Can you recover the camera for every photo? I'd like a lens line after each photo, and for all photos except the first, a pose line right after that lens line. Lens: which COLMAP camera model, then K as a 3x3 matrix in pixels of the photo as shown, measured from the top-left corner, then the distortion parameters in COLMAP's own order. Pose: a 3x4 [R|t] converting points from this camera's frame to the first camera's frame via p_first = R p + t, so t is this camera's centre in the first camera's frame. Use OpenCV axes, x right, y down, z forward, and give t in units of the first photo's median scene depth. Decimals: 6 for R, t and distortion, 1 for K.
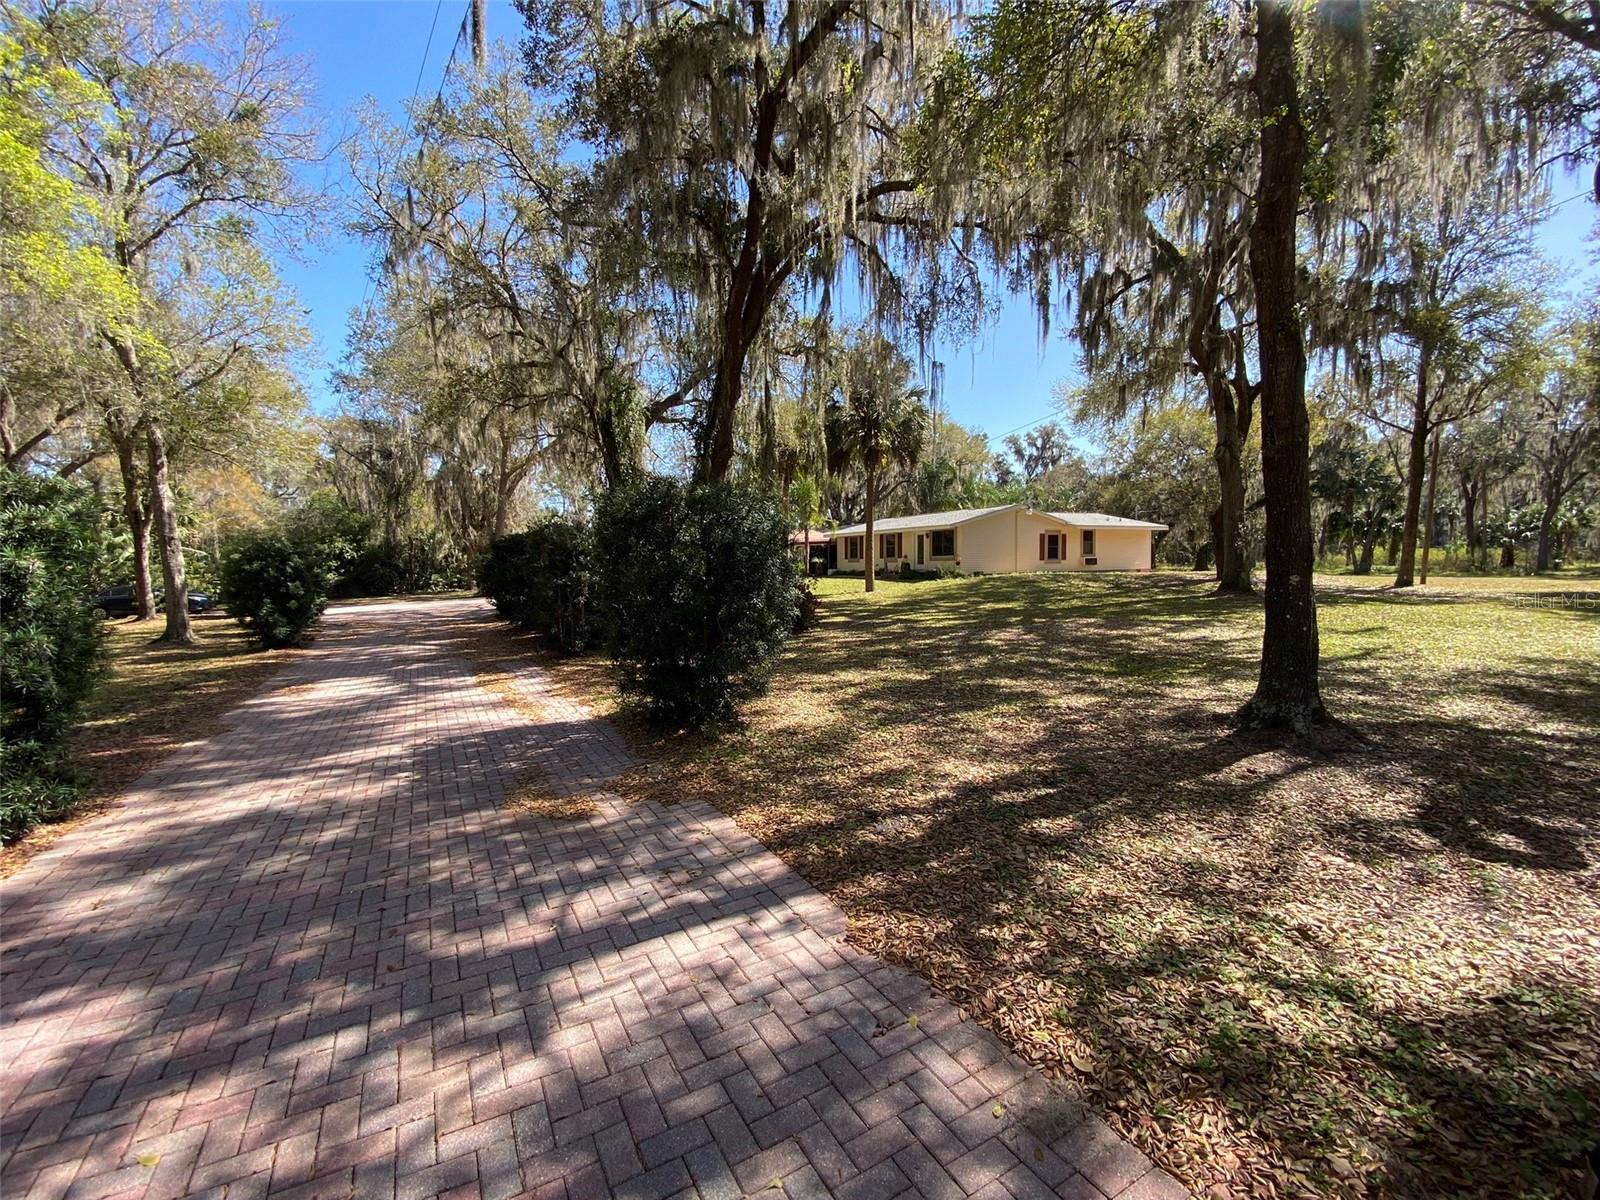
lens RADIAL K [[644.7, 0, 790.1], [0, 644.7, 602.9], [0, 0, 1]] dist [0.001030, 0.000002]
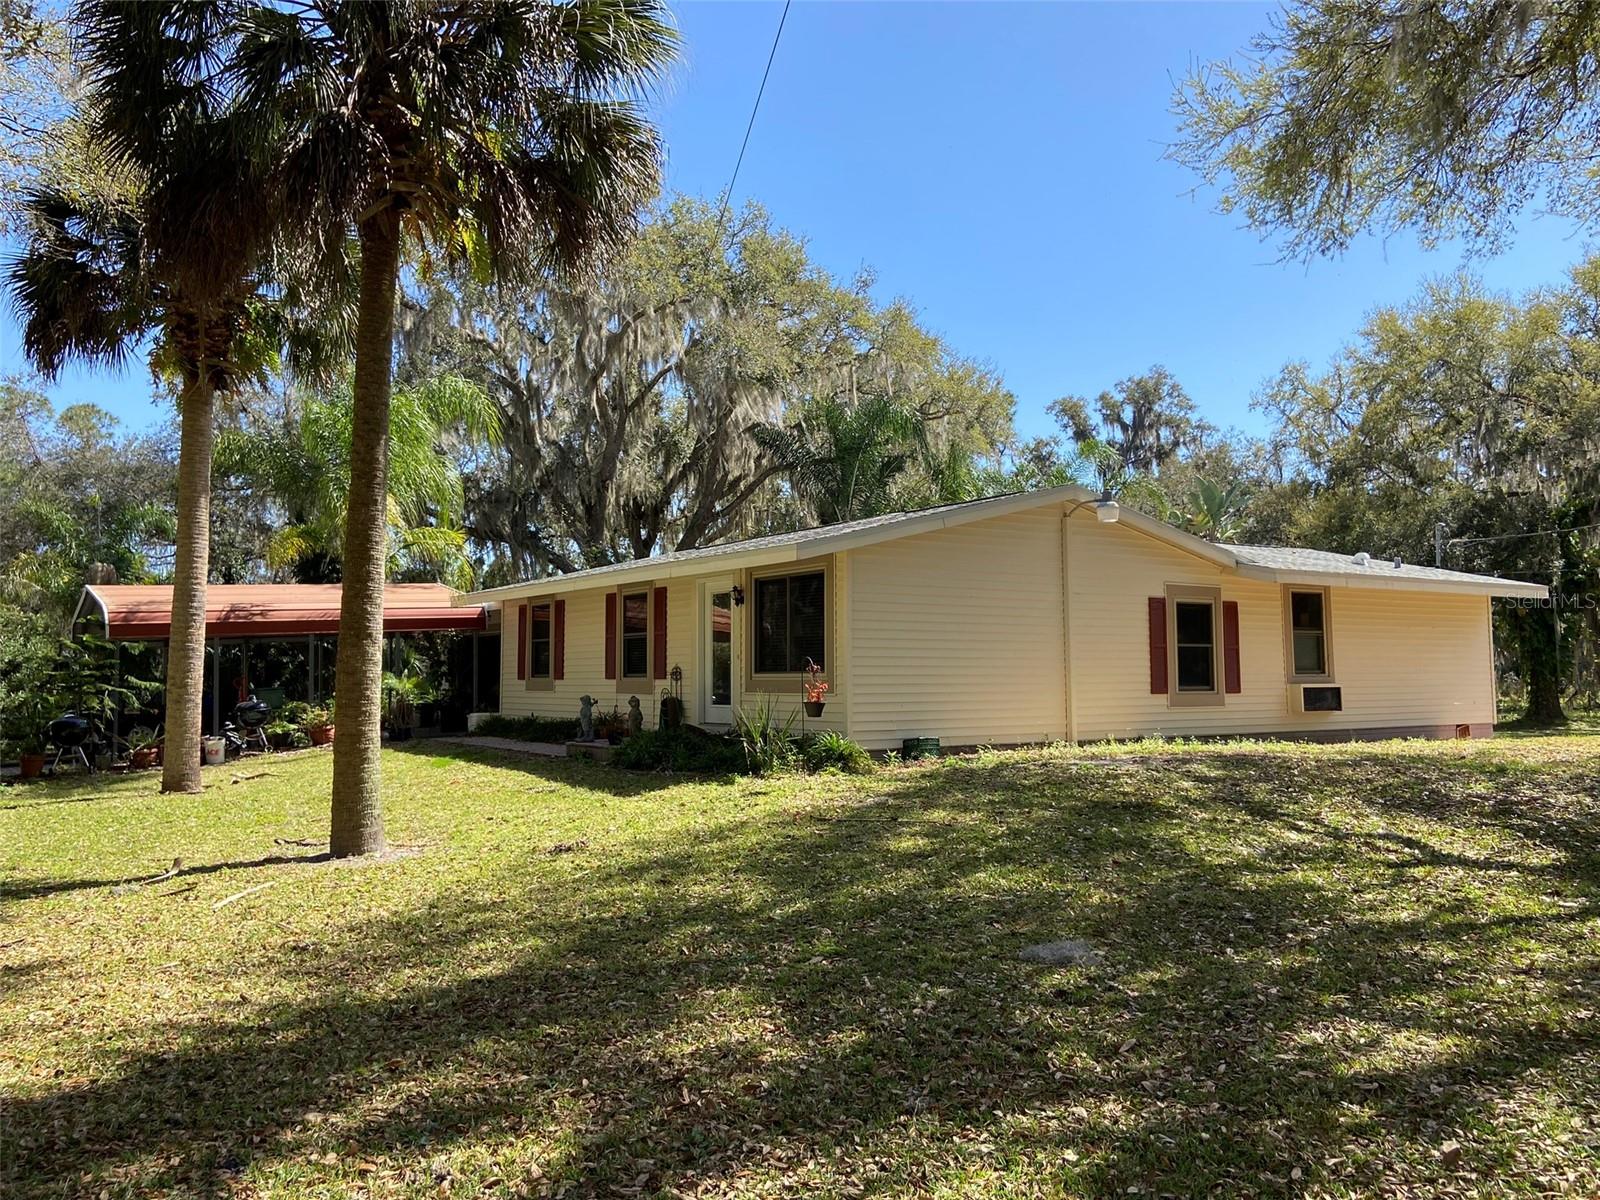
lens RADIAL K [[1255.9, 0, 802.3], [0, 1255.9, 594.9], [0, 0, 1]] dist [0.010577, 0.002708]
pose [[0.993474, 0.020634, 0.112176, 0.139421], [-0.006110, 0.991715, -0.128312, -0.029919], [-0.113894, 0.126790, 0.985369, 0.379569]]
